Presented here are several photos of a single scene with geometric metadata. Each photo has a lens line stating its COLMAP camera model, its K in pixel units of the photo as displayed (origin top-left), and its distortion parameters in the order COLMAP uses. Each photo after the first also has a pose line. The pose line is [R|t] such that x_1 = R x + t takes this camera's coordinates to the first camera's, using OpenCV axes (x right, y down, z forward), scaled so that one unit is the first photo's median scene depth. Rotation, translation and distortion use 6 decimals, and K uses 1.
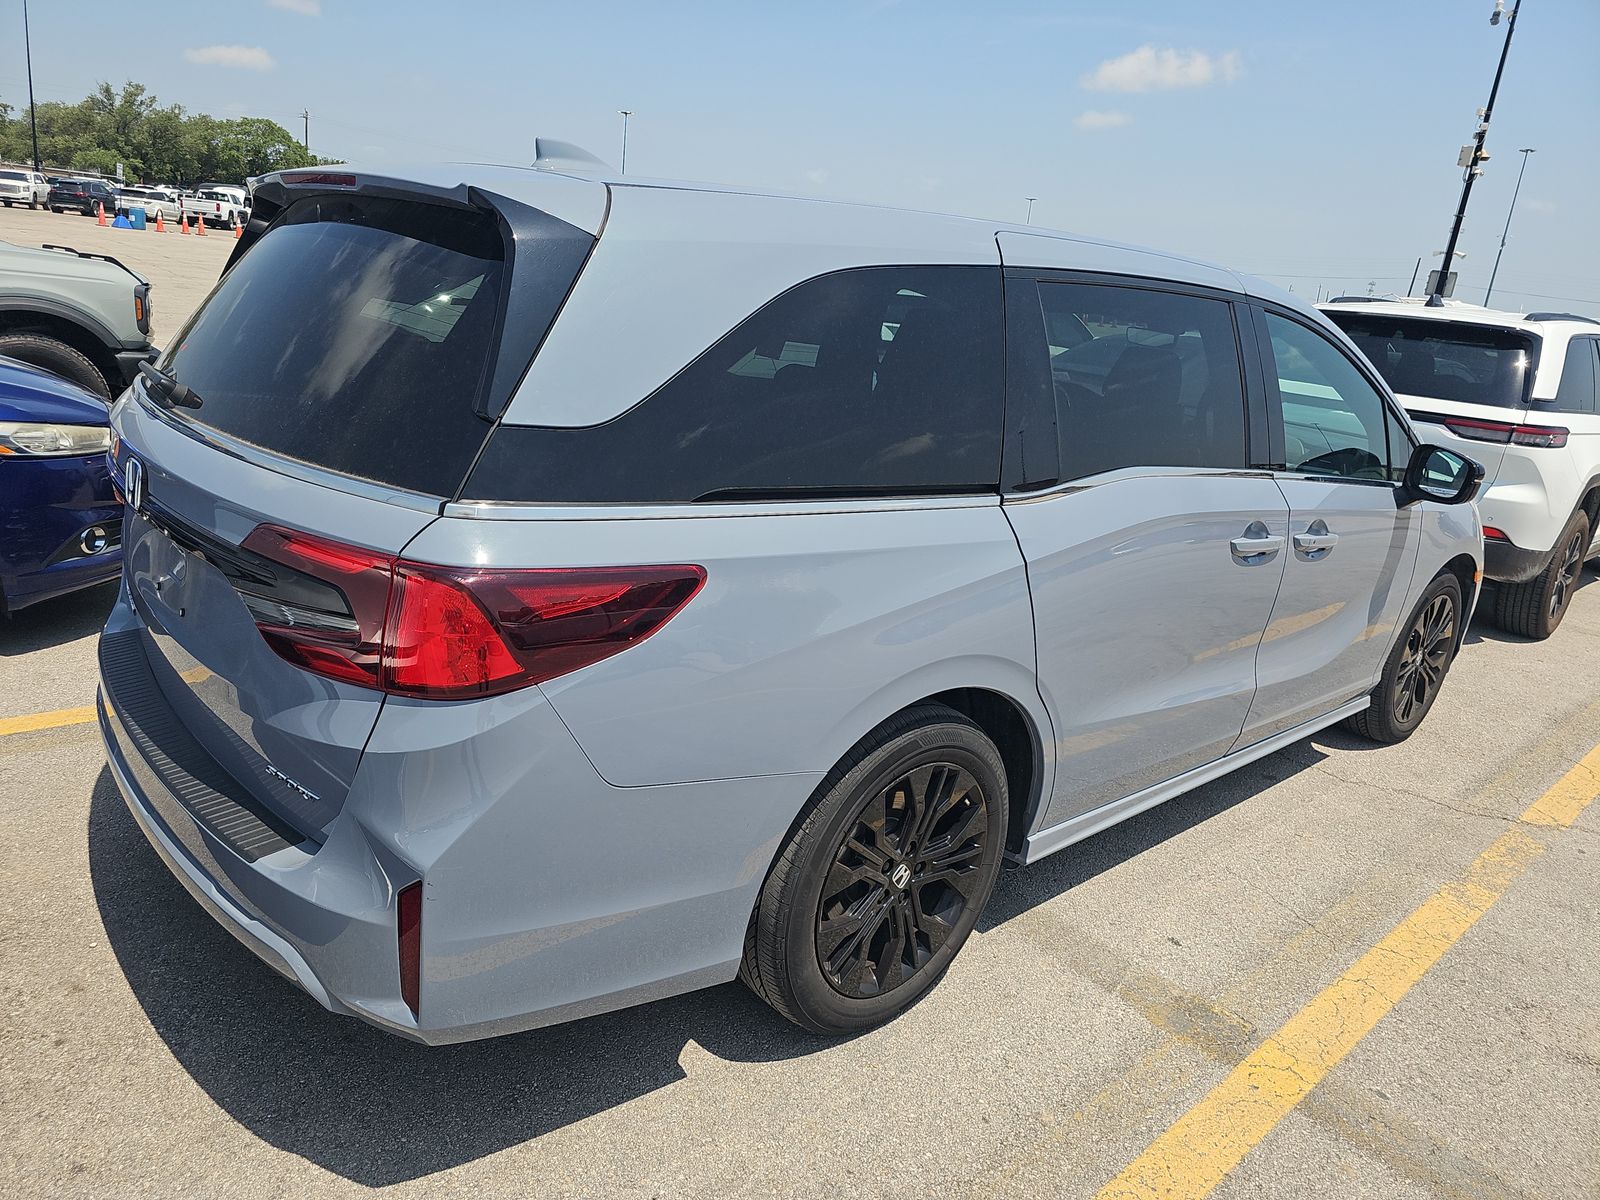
lens RADIAL K [[1051.4, 0, 800.0], [0, 1051.4, 600.0], [0, 0, 1]] dist [0.035895, -0.045574]
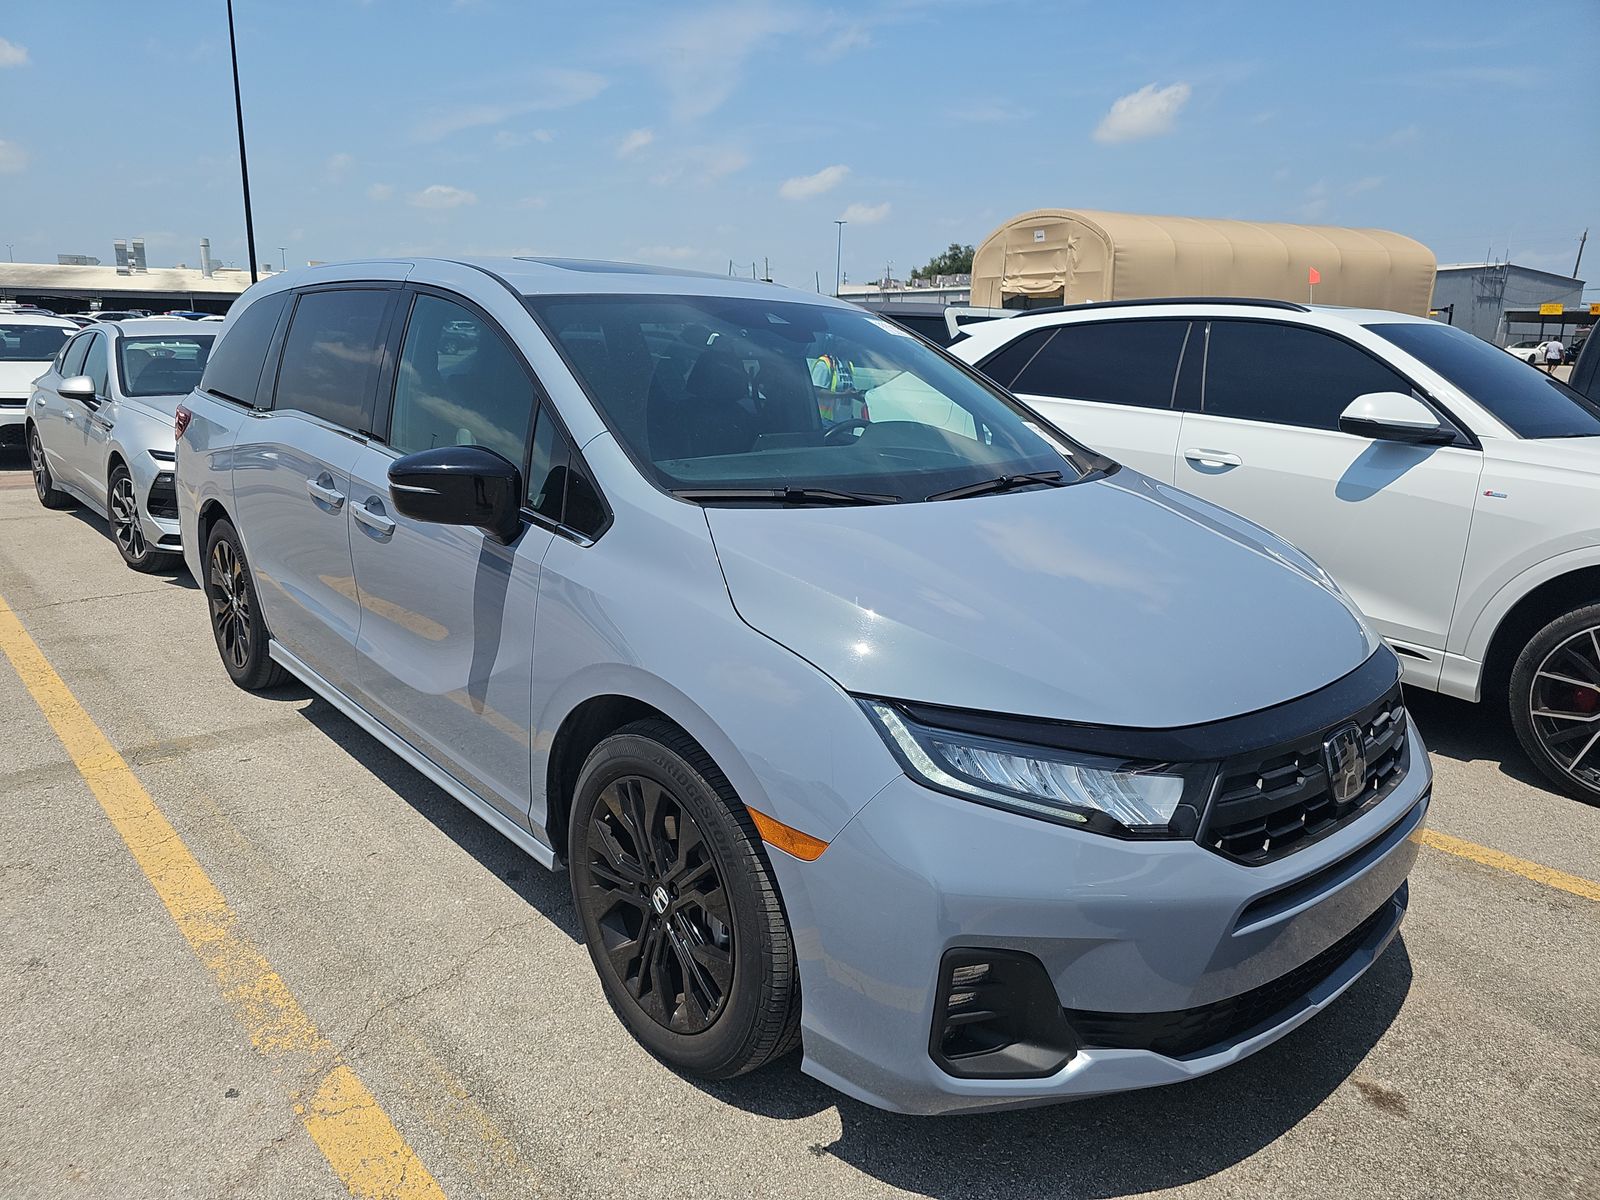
lens RADIAL K [[1051.4, 0, 800.0], [0, 1051.4, 600.0], [0, 0, 1]] dist [0.035895, -0.045574]
pose [[0.022183, 0.124768, -0.991938, 1.628345], [-0.342045, 0.933254, 0.109738, -0.254098], [0.939422, 0.336853, 0.063379, 1.452508]]
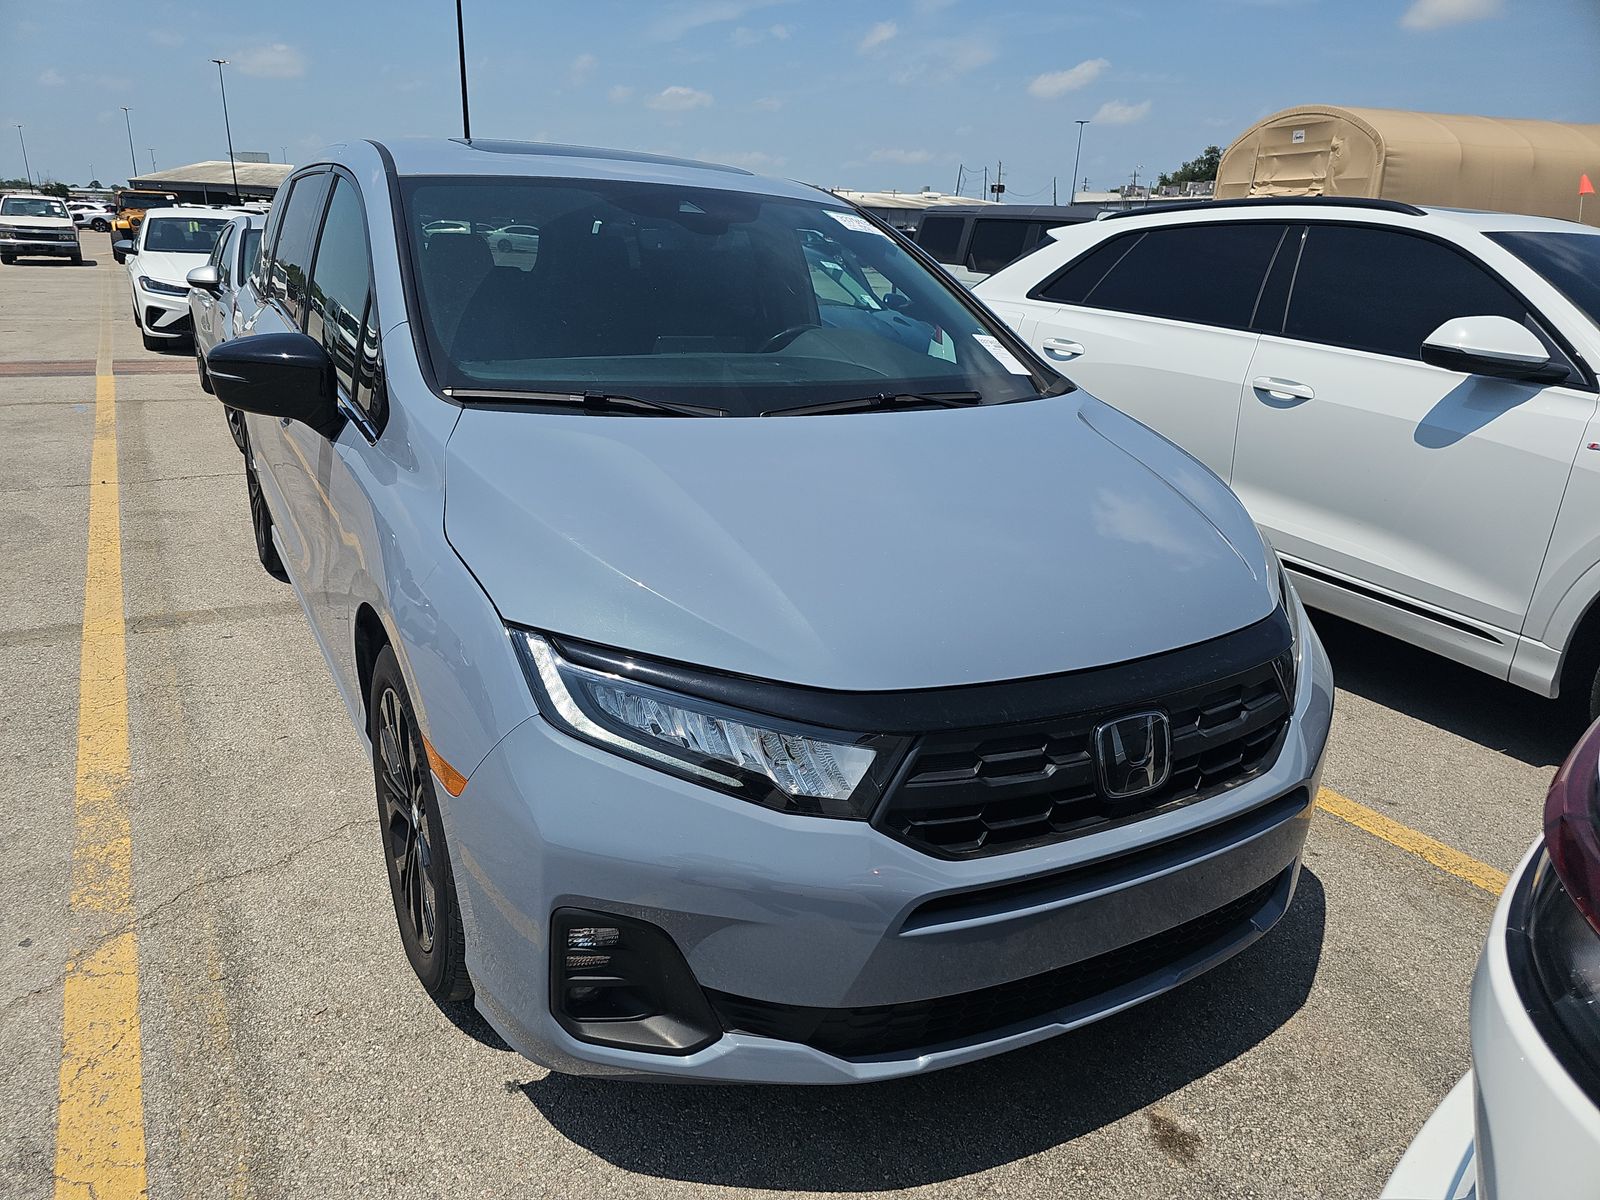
lens RADIAL K [[1052.3, 0, 795.3], [0, 1052.3, 624.4], [0, 0, 1]] dist [0.037088, -0.045980]
pose [[-0.181393, 0.214530, -0.959726, 1.530110], [-0.375633, 0.886802, 0.269225, -0.356904], [0.908844, 0.409340, -0.080275, 1.736629]]
